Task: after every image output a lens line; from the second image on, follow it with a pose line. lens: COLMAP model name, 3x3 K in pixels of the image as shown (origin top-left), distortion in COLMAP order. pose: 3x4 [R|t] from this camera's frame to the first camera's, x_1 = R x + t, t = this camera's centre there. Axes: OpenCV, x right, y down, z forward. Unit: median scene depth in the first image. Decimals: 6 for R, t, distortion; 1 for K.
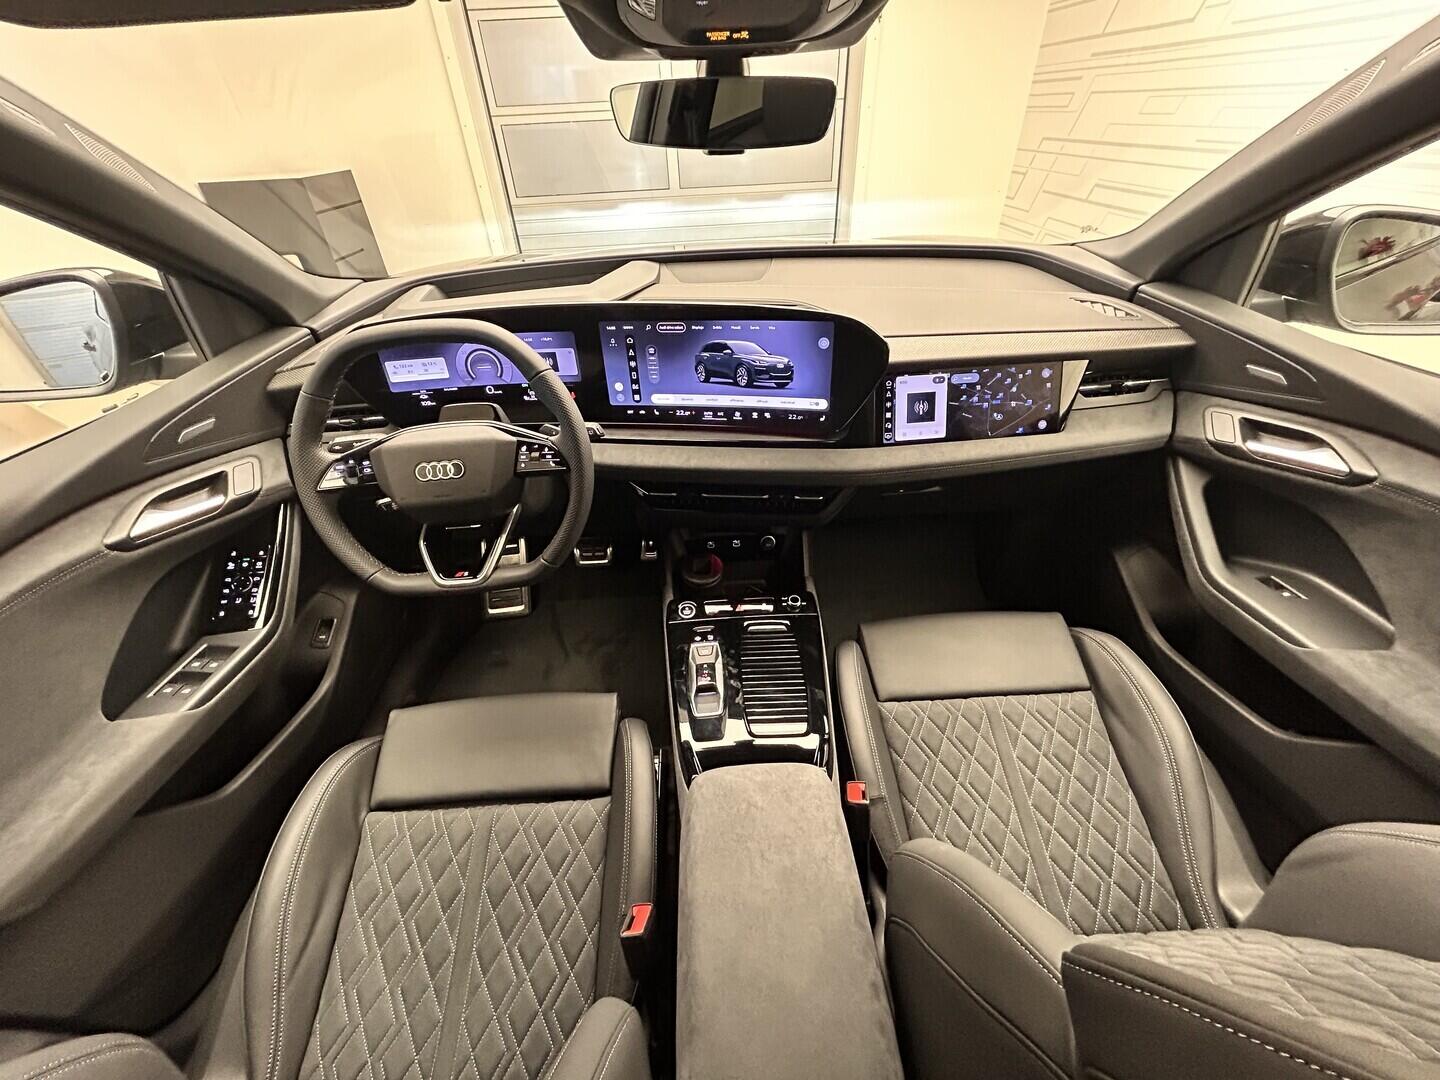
lens RADIAL K [[576.8, 0, 720.0], [0, 576.8, 540.0], [0, 0, 1]] dist [-0.008654, 0.005169]
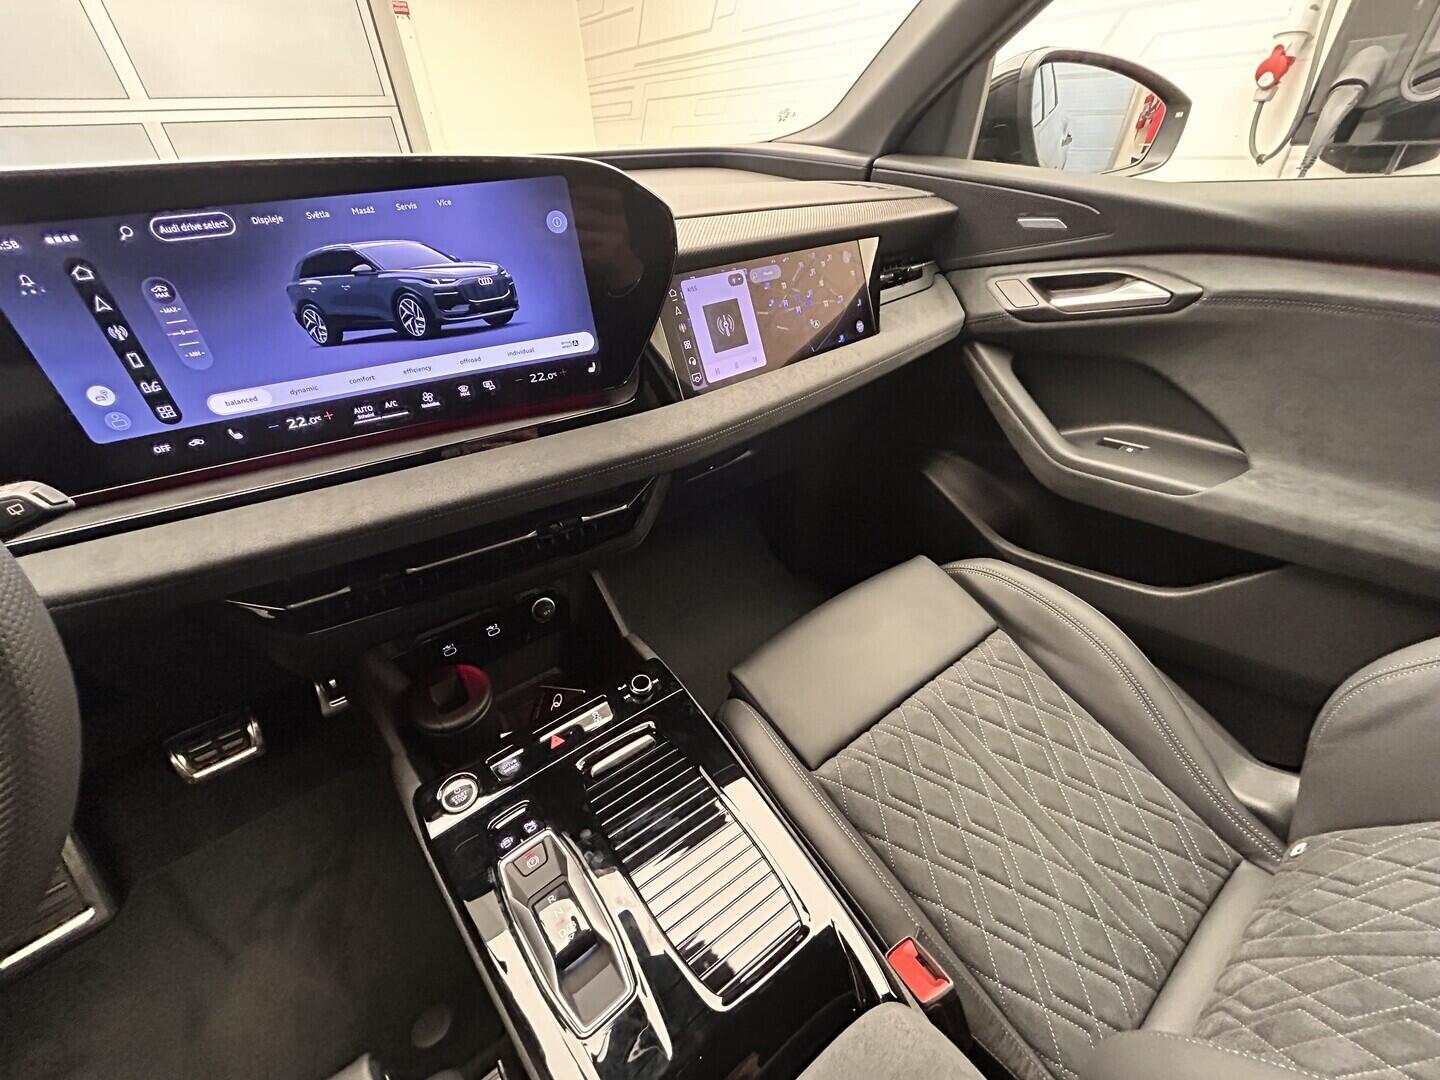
lens RADIAL K [[578.8, 0, 720.0], [0, 578.8, 540.0], [0, 0, 1]] dist [0.000028, -0.000035]
pose [[0.822635, -0.321991, 0.468608, -0.038559], [0.345408, 0.937685, 0.037945, -0.031150], [-0.451625, 0.130646, 0.882591, 0.460954]]
